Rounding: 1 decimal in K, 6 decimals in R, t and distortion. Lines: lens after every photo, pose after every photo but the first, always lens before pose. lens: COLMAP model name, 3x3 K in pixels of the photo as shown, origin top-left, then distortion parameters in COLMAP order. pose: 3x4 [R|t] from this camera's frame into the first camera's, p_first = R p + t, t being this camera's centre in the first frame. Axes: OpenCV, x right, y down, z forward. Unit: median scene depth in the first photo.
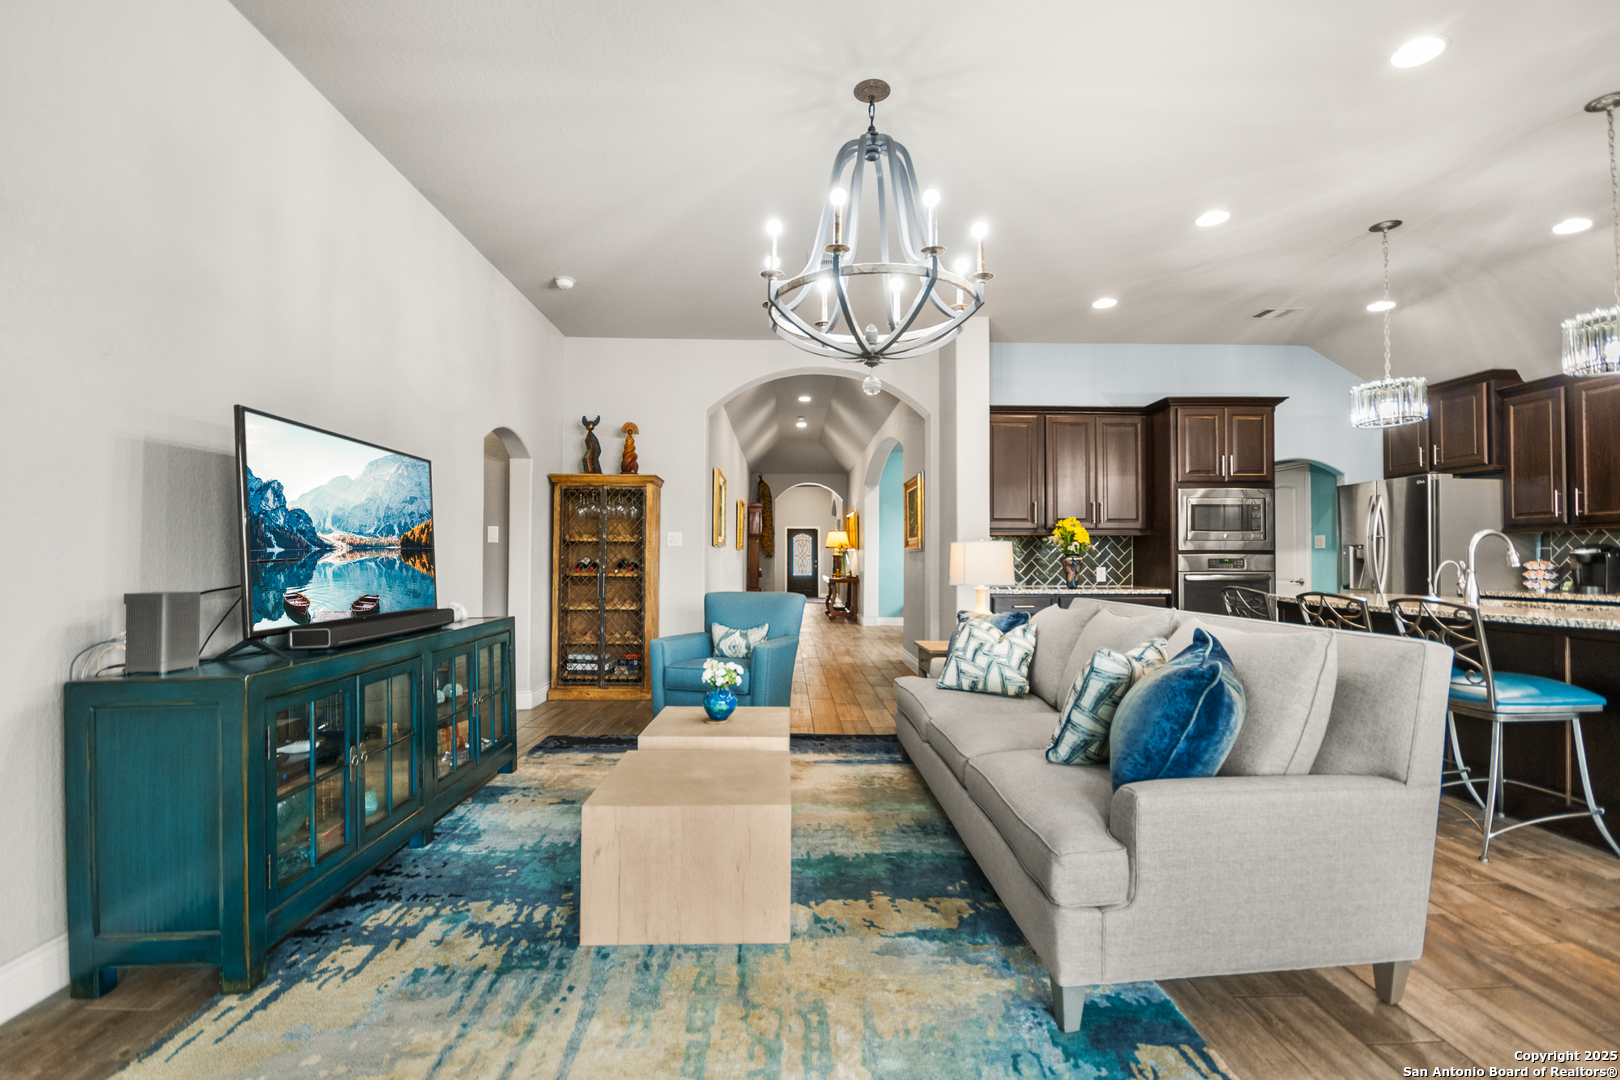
lens RADIAL K [[743.6, 0, 802.0], [0, 743.6, 540.1], [0, 0, 1]] dist [0.006926, -0.002976]
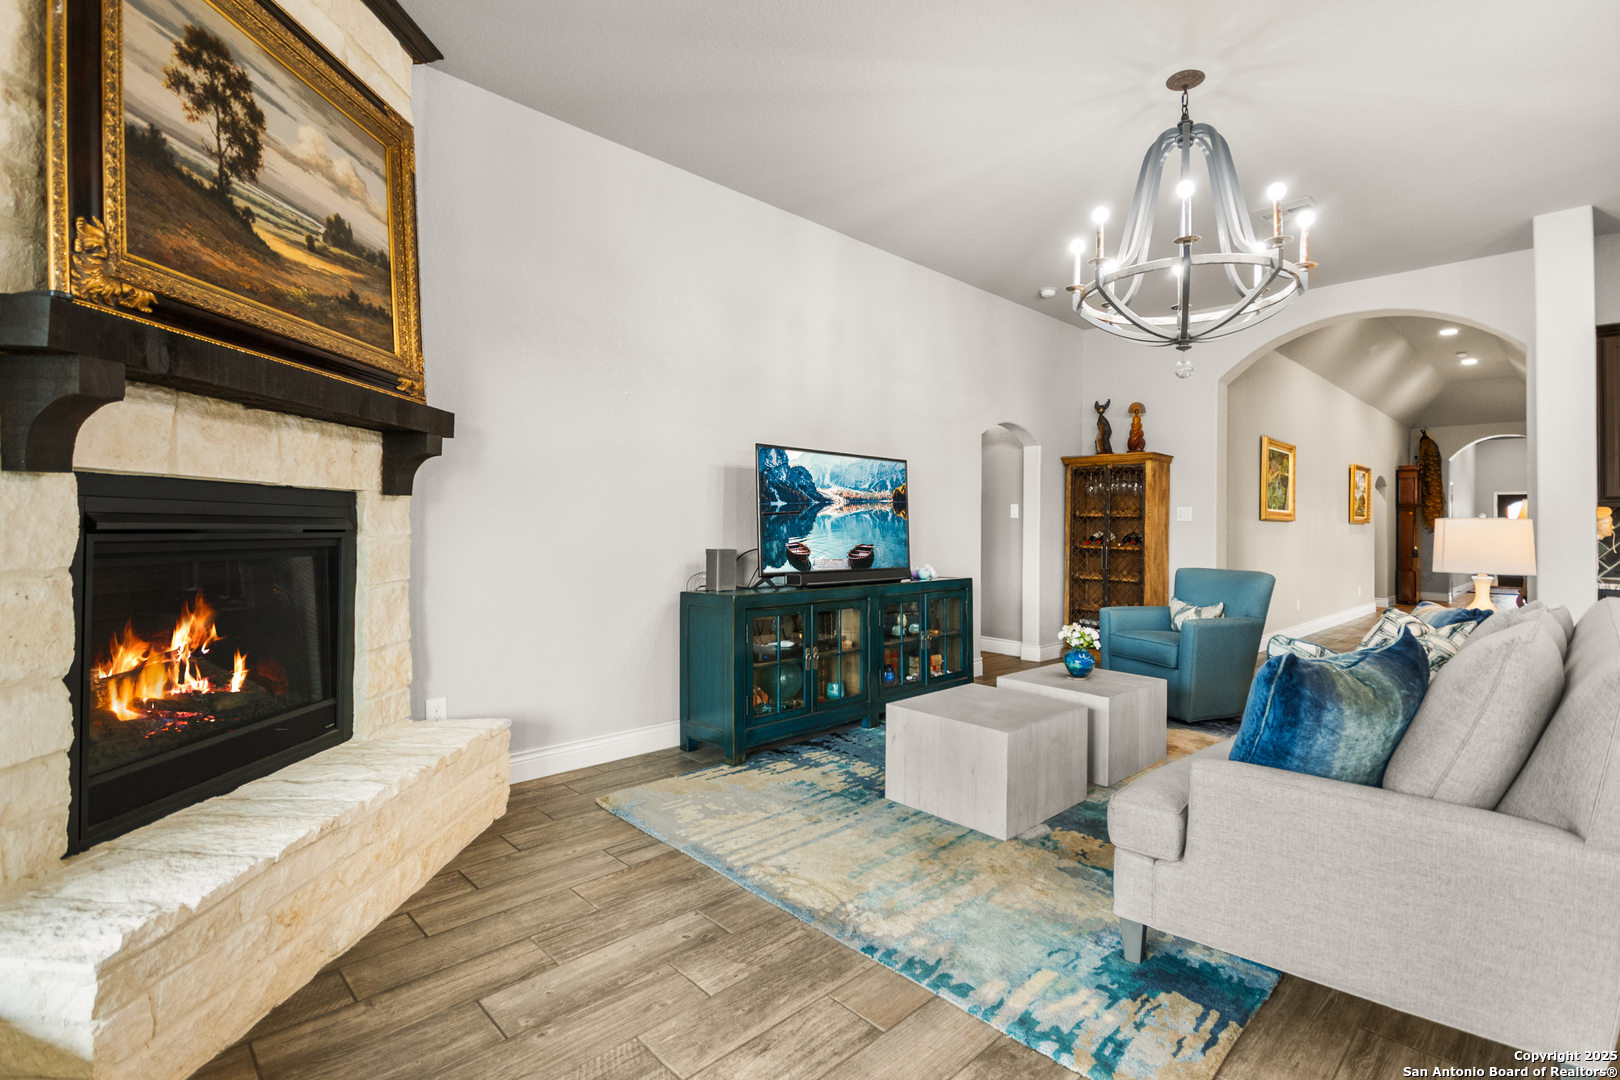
lens RADIAL K [[743.6, 0, 834.6], [0, 743.6, 513.5], [0, 0, 1]] dist [0.006926, -0.002976]
pose [[0.686696, -0.005890, -0.726921, 0.460770], [0.008078, 0.999967, -0.000471, -0.010348], [0.726900, -0.005548, 0.686721, -0.048996]]
